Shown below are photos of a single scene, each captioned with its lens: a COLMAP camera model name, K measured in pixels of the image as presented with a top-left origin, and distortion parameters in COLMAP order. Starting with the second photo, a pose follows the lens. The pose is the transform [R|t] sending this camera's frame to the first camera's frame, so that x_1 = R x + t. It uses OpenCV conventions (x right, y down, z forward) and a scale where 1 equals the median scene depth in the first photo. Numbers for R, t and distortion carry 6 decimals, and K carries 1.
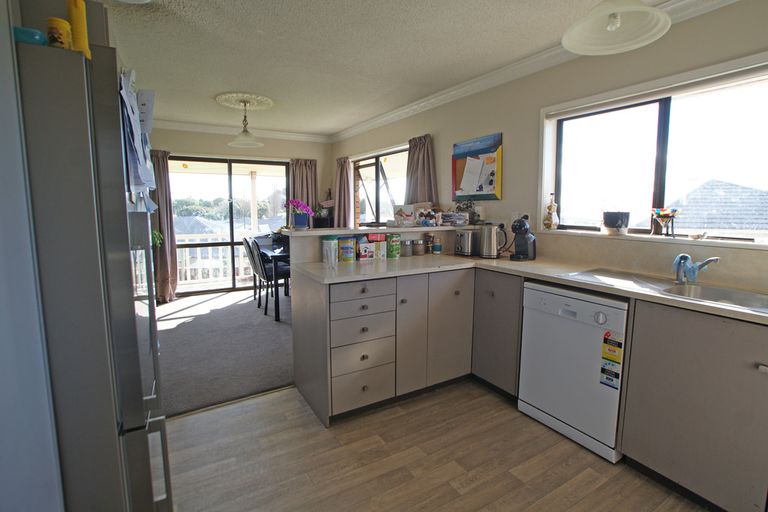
lens RADIAL K [[371.1, 0, 393.2], [0, 371.1, 248.2], [0, 0, 1]] dist [-0.082600, 0.039305]
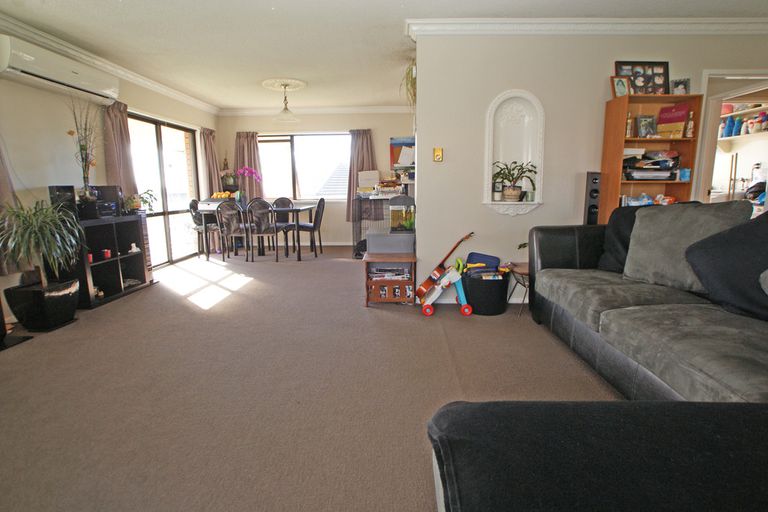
lens RADIAL K [[371.1, 0, 393.2], [0, 371.1, 248.2], [0, 0, 1]] dist [-0.082600, 0.039305]
pose [[0.537833, -0.147939, 0.829970, -0.926086], [0.102597, 0.988651, 0.109739, 0.034819], [-0.836785, 0.026131, 0.546908, 0.016397]]
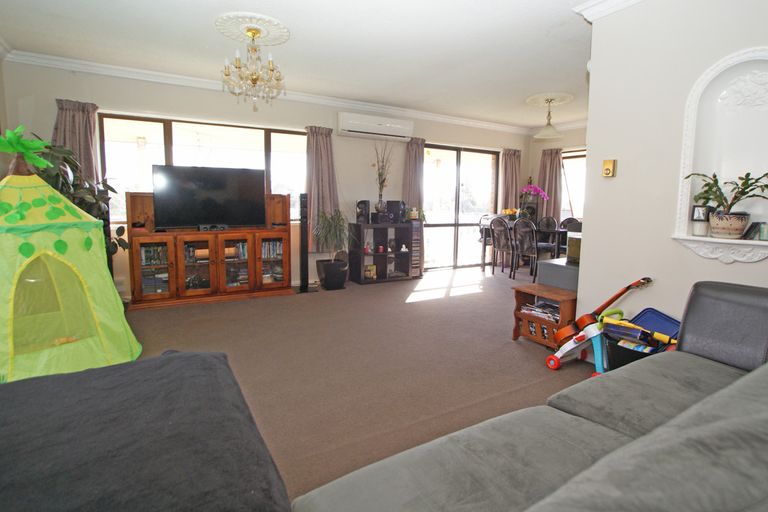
lens RADIAL K [[400.5, 0, 391.7], [0, 400.5, 247.4], [0, 0, 1]] dist [-0.055347, 0.000328]
pose [[0.999816, 0.009828, -0.016503, -0.627692], [-0.009830, 0.999952, -0.000071, 0.057802], [0.016502, 0.000233, 0.999864, -0.204004]]
